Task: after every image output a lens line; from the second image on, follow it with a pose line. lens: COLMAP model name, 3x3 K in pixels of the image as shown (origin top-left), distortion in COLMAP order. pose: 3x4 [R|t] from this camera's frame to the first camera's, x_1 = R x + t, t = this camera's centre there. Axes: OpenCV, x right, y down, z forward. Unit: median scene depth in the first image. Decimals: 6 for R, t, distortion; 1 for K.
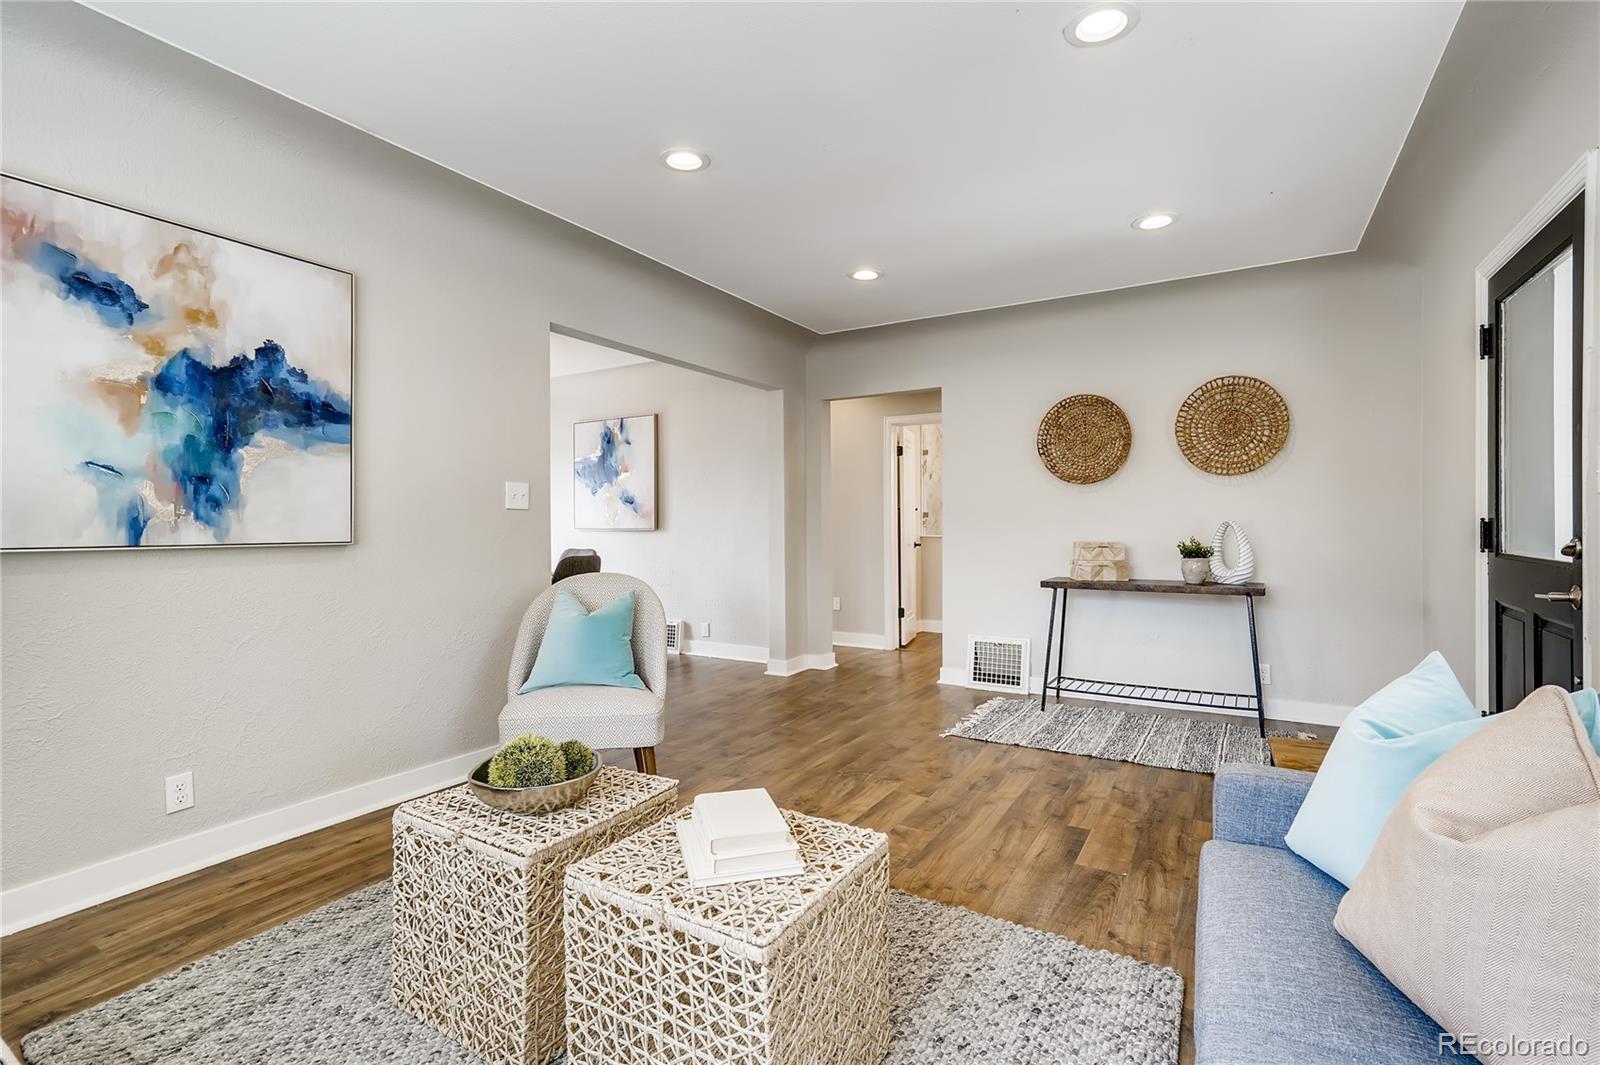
lens RADIAL K [[741.1, 0, 801.4], [0, 741.1, 519.6], [0, 0, 1]] dist [-0.004209, 0.000906]
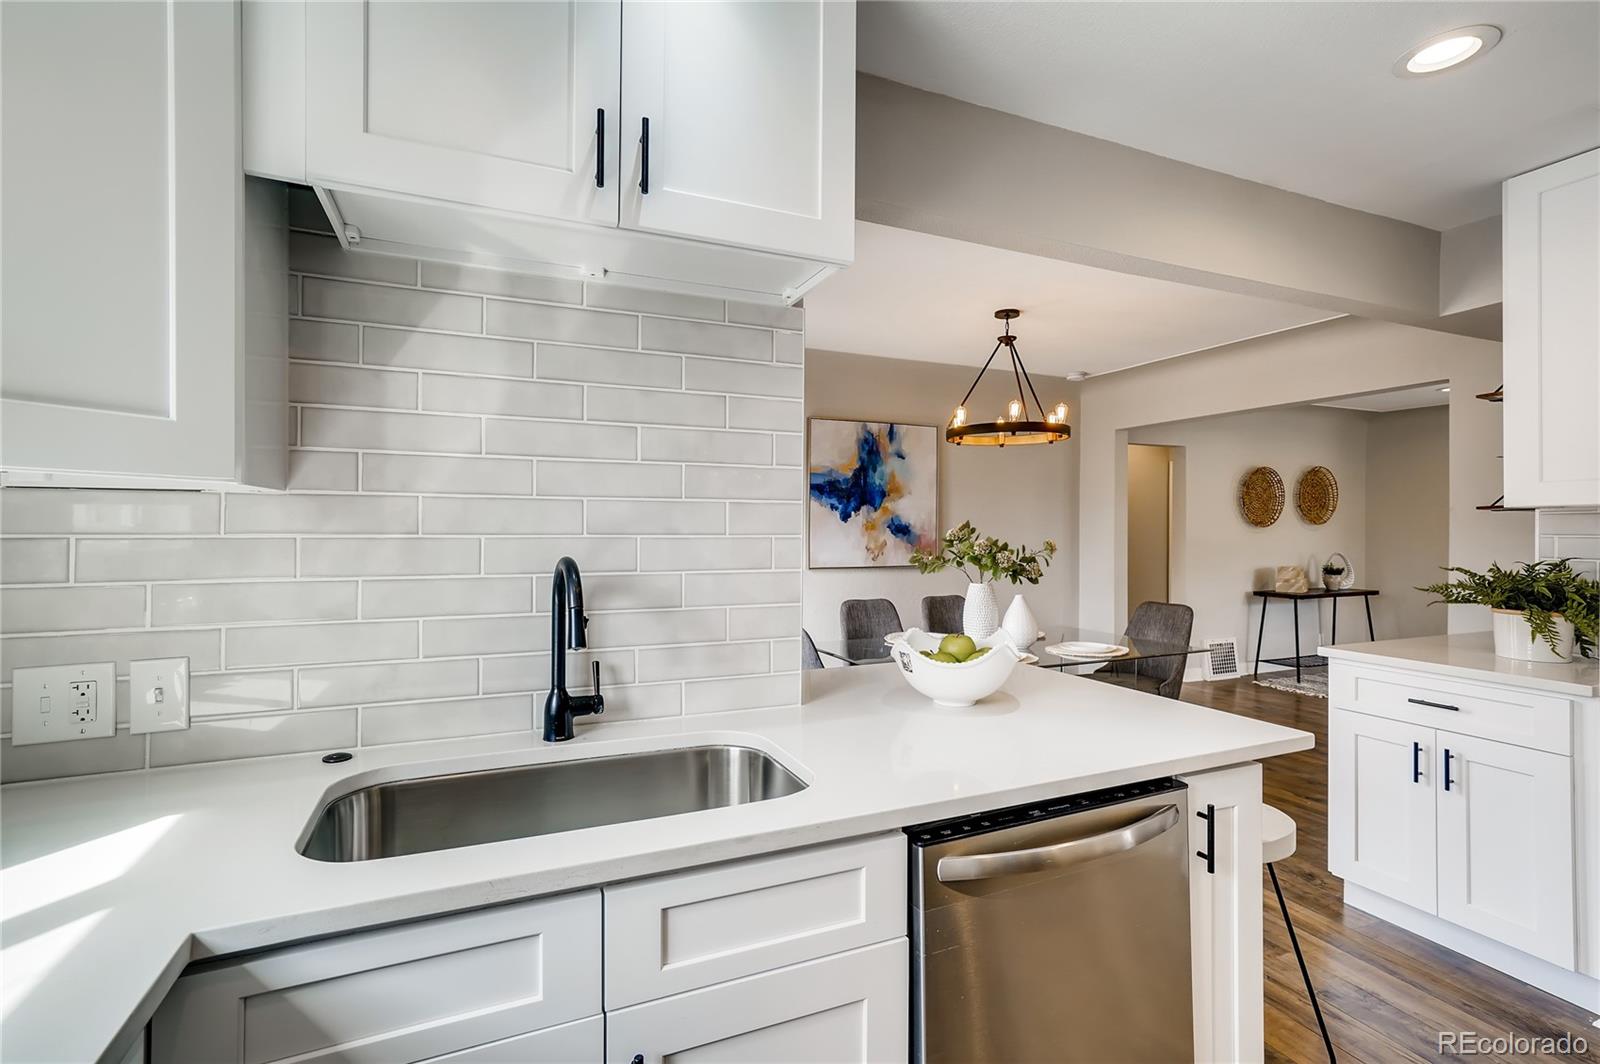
lens RADIAL K [[741.1, 0, 801.4], [0, 741.1, 519.1], [0, 0, 1]] dist [-0.004209, 0.000906]
pose [[0.571112, 0.014290, 0.820748, -1.908811], [-0.009167, 0.999897, -0.011031, -0.055134], [-0.820821, -0.001224, 0.571184, 1.291092]]
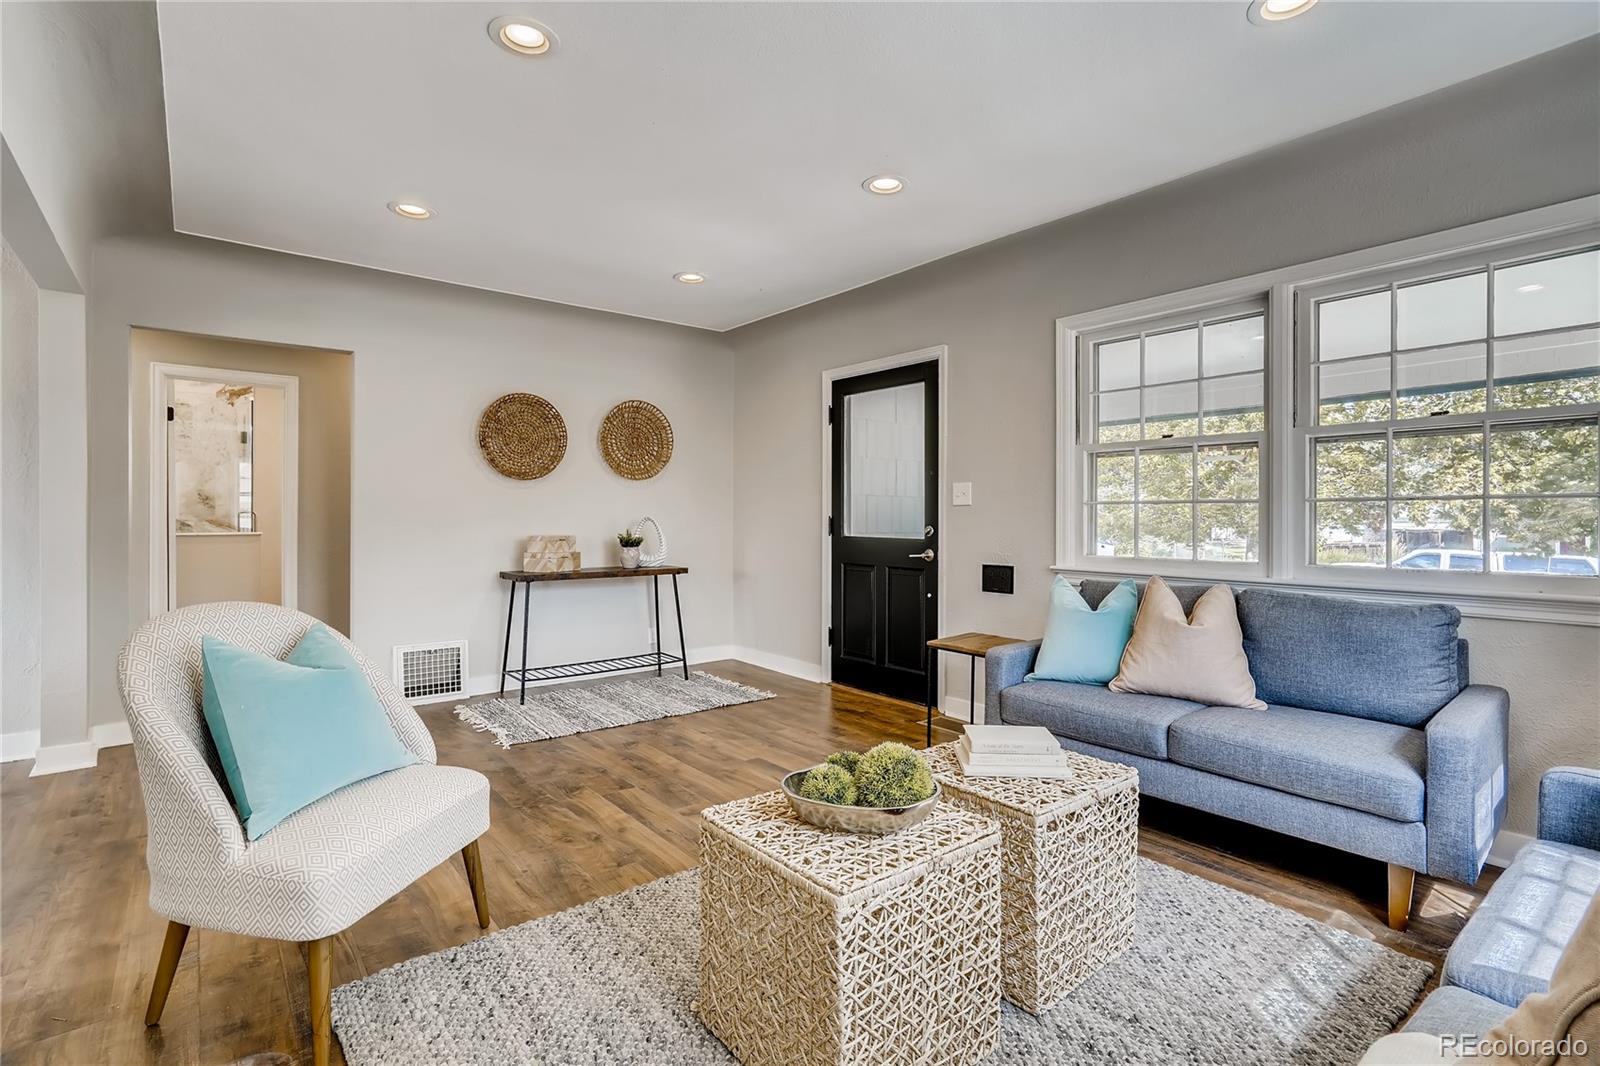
lens RADIAL K [[749.8, 0, 799.0], [0, 749.8, 514.1], [0, 0, 1]] dist [-0.004312, 0.000031]
pose [[0.344900, 0.008795, 0.938598, -0.657869], [-0.008457, 0.999945, -0.006262, 0.004168], [-0.938601, -0.005778, 0.344955, 0.396992]]
